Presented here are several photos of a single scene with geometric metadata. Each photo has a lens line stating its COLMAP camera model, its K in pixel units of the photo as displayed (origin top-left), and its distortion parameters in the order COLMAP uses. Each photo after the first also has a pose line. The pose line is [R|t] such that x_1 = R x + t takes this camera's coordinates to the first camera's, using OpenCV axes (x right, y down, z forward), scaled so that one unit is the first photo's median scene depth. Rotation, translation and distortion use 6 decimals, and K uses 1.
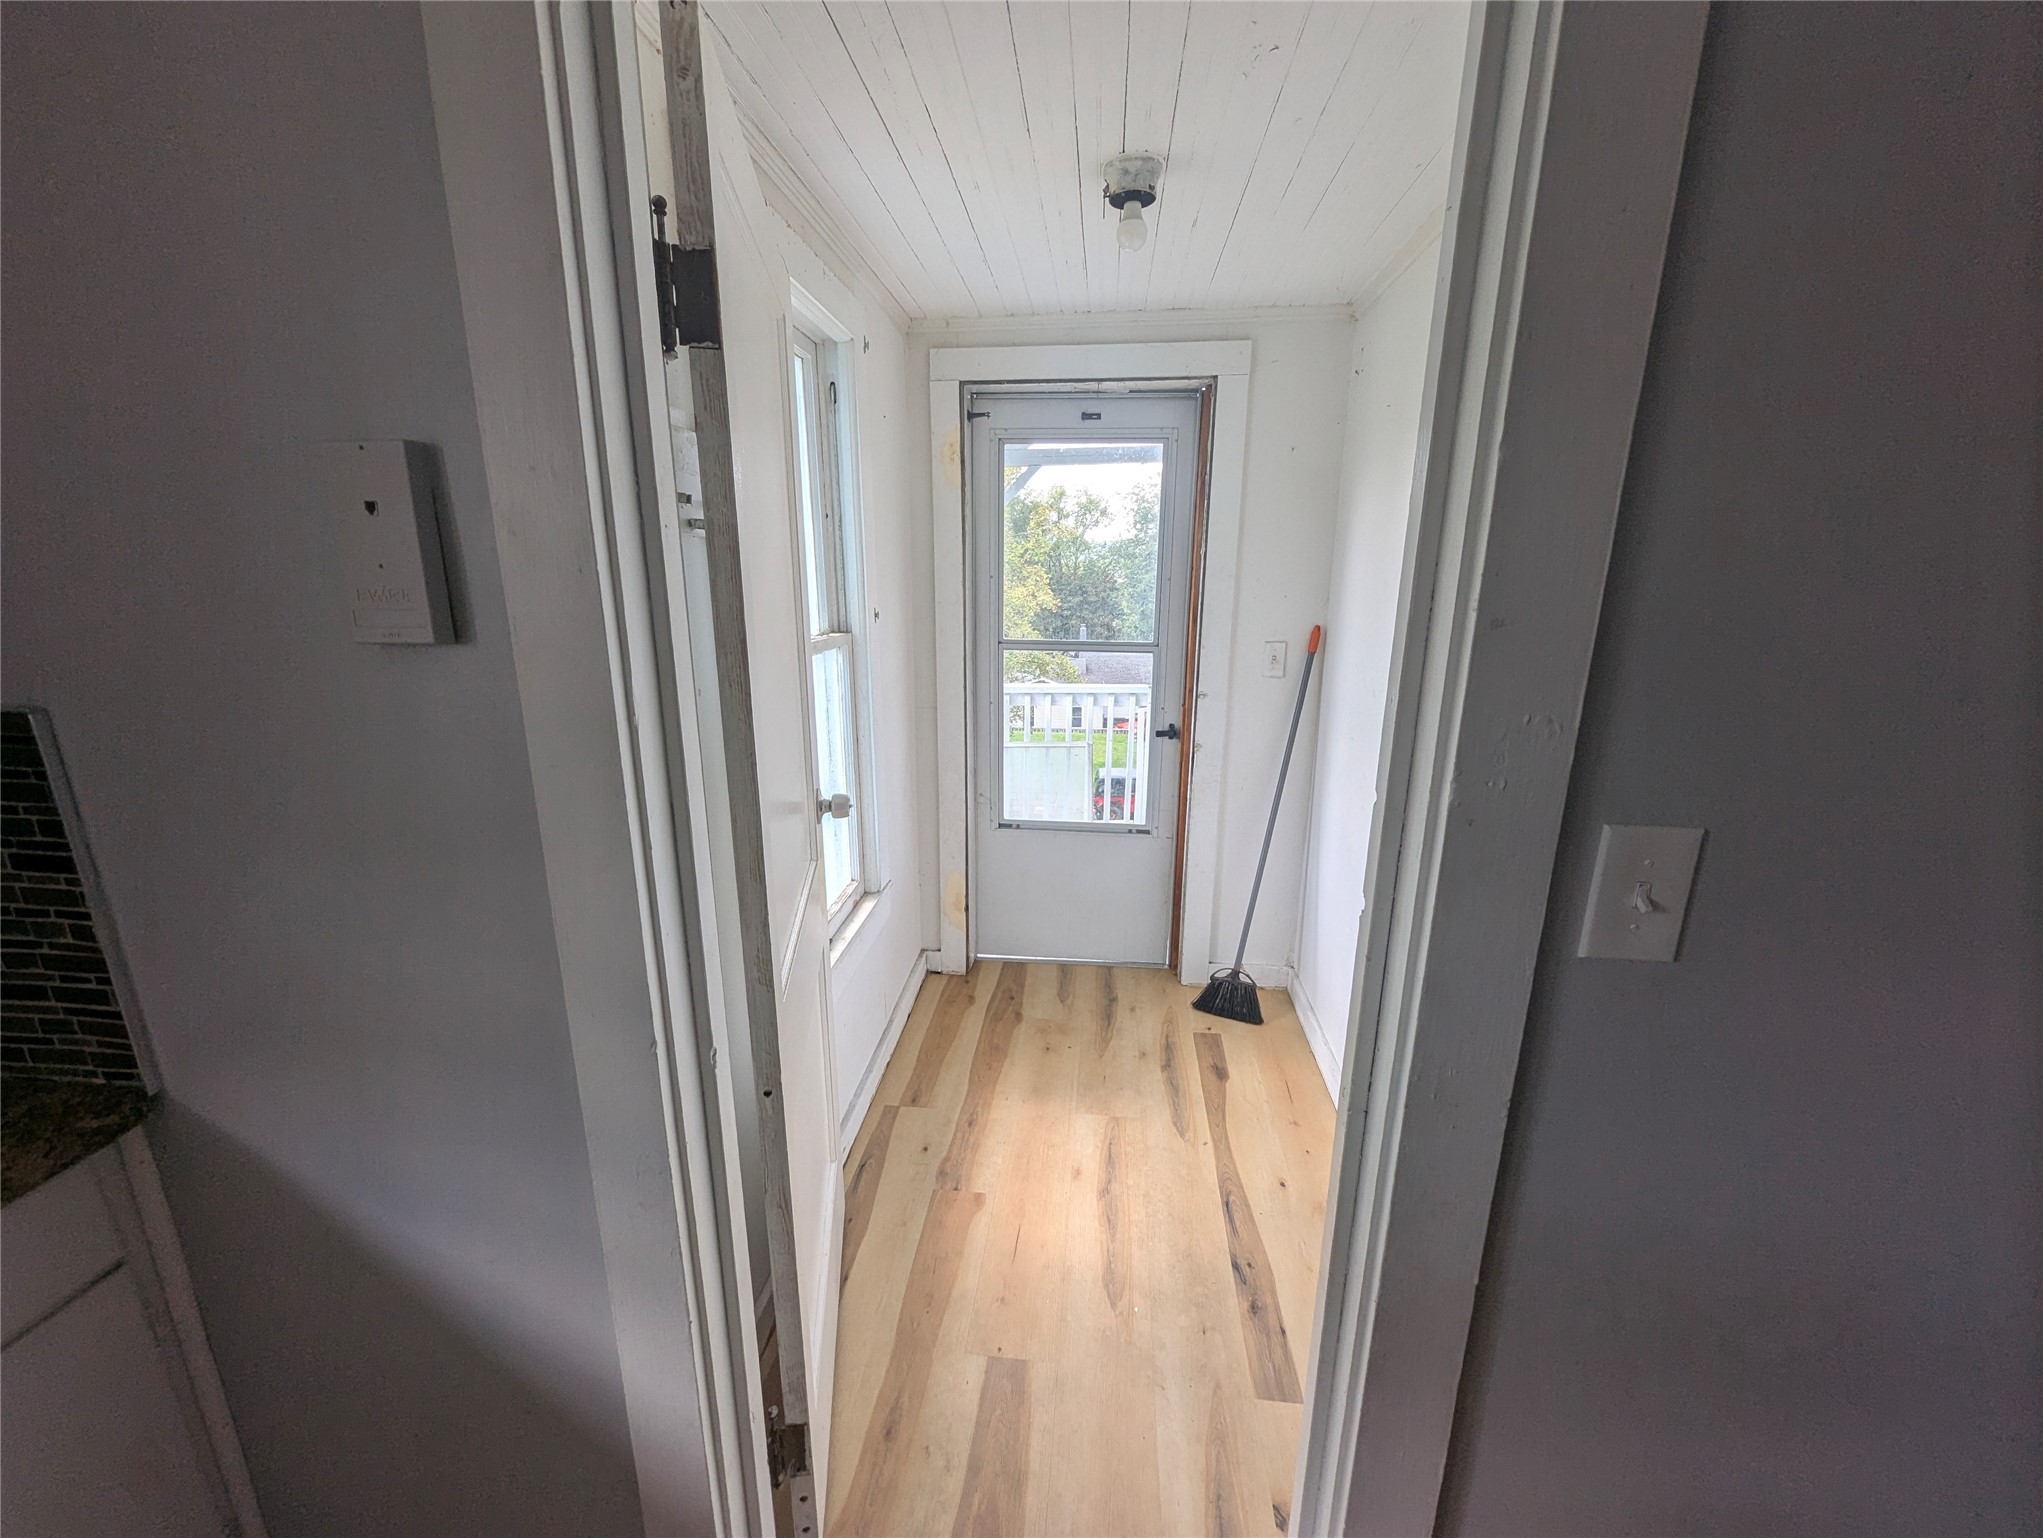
lens RADIAL K [[811.2, 0, 1012.7], [0, 811.2, 771.2], [0, 0, 1]] dist [0.000187, -0.000213]
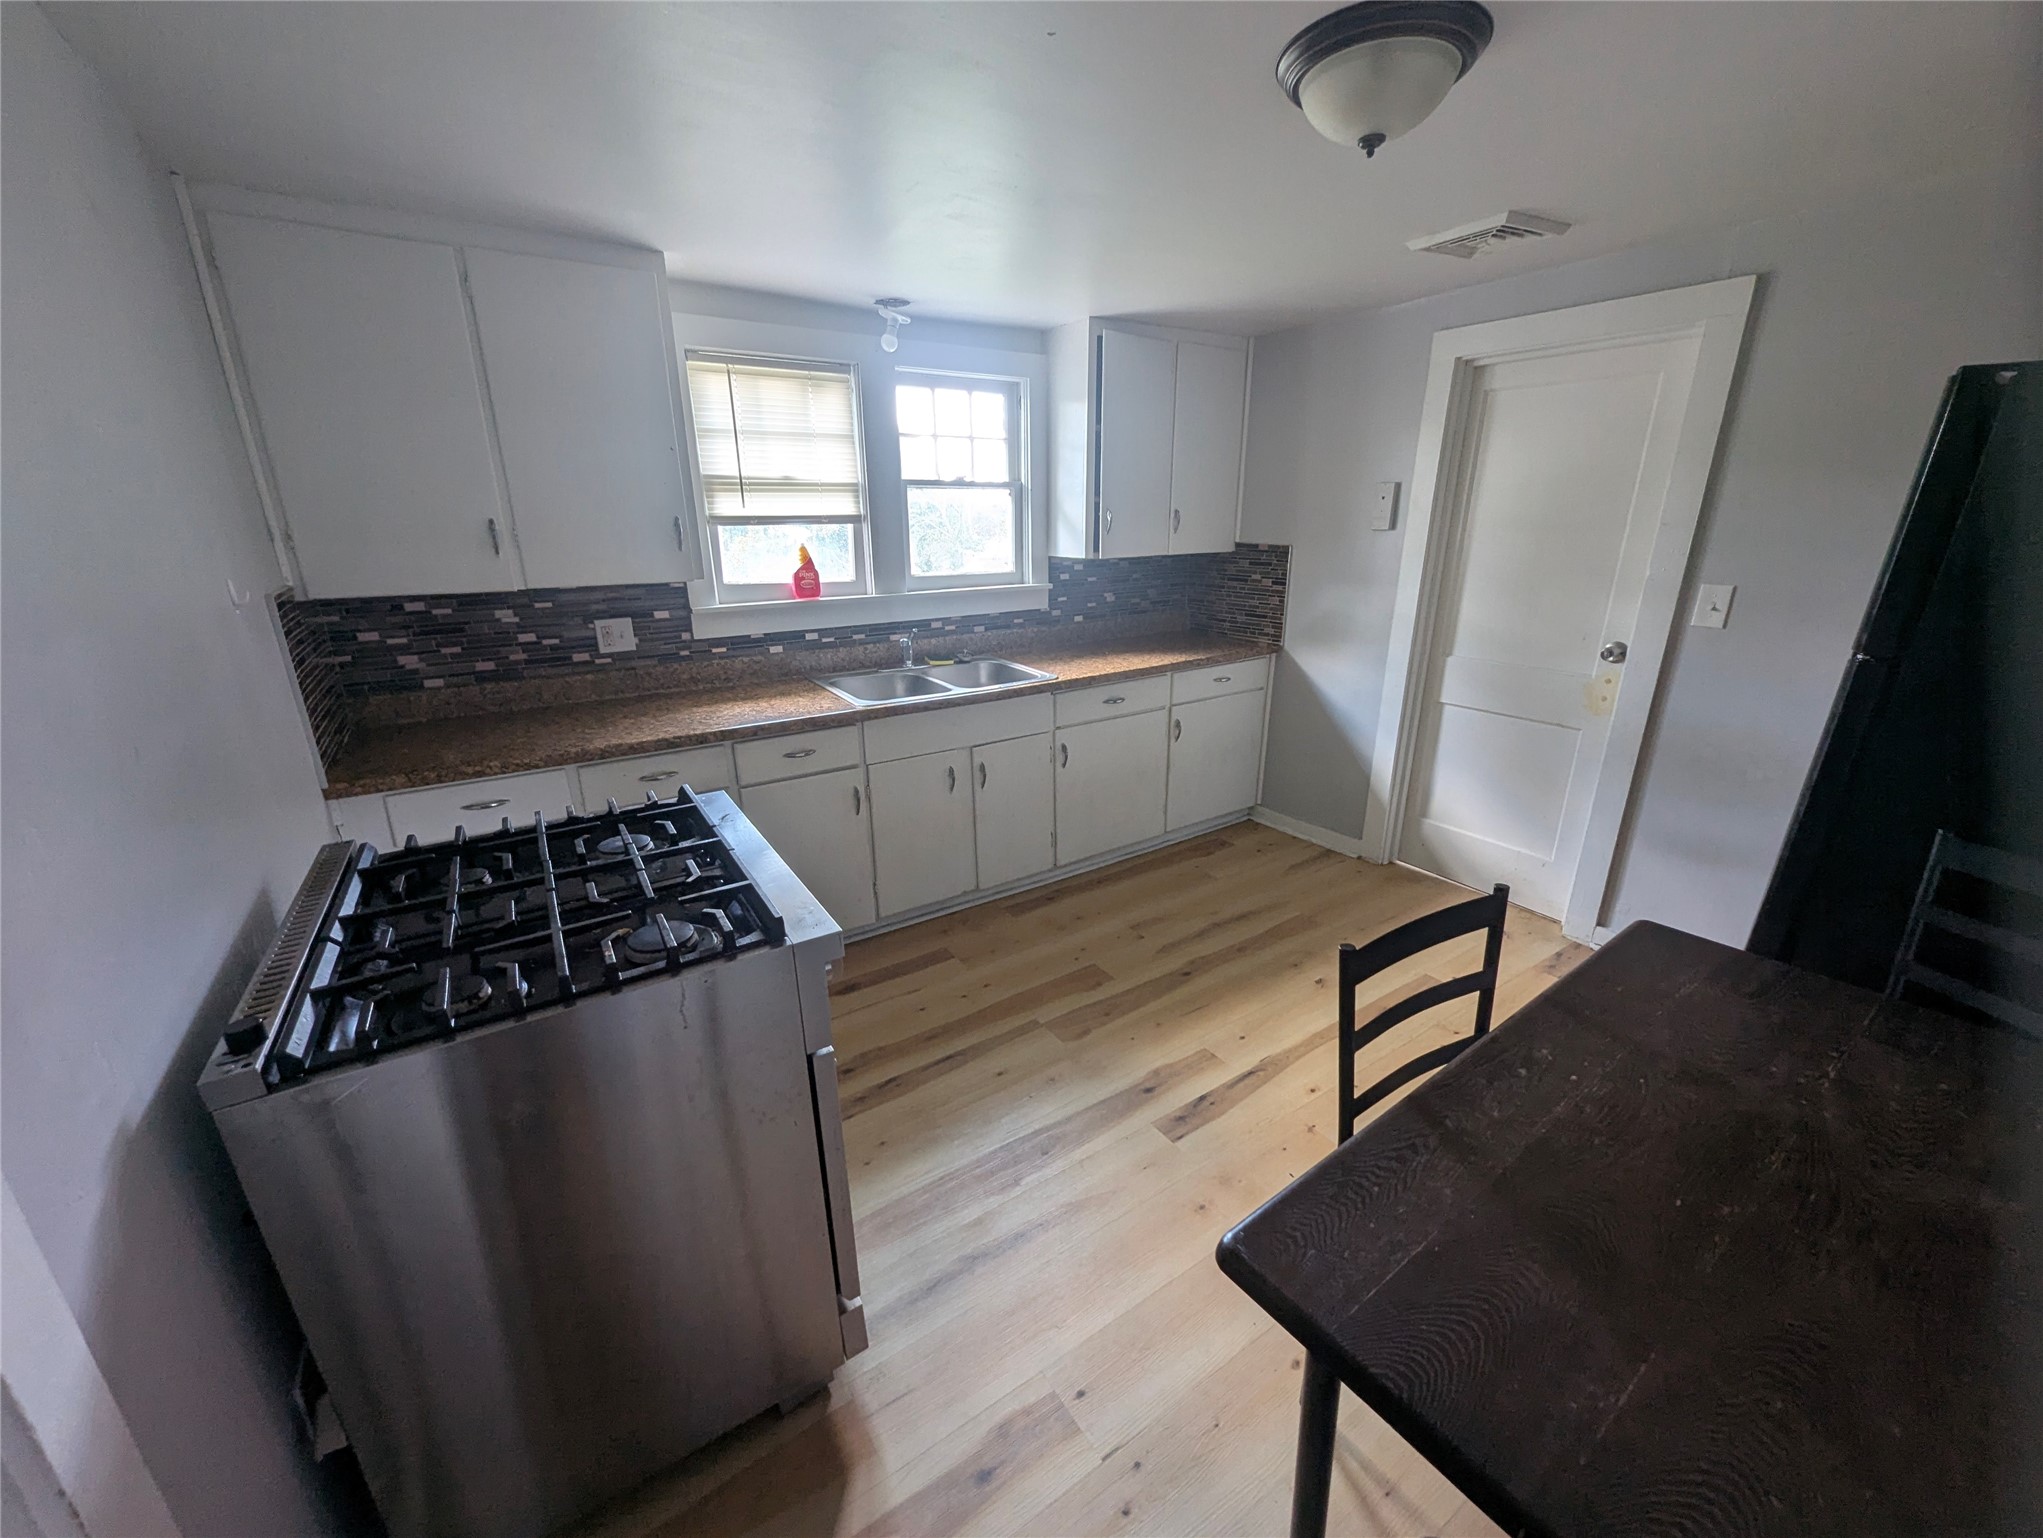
lens RADIAL K [[811.2, 0, 1016.5], [0, 811.2, 776.7], [0, 0, 1]] dist [0.000187, -0.000213]
pose [[0.643285, 0.240207, -0.726969, 1.361715], [-0.189472, 0.969920, 0.152823, 0.782171], [0.741812, 0.039432, 0.669448, -3.091974]]
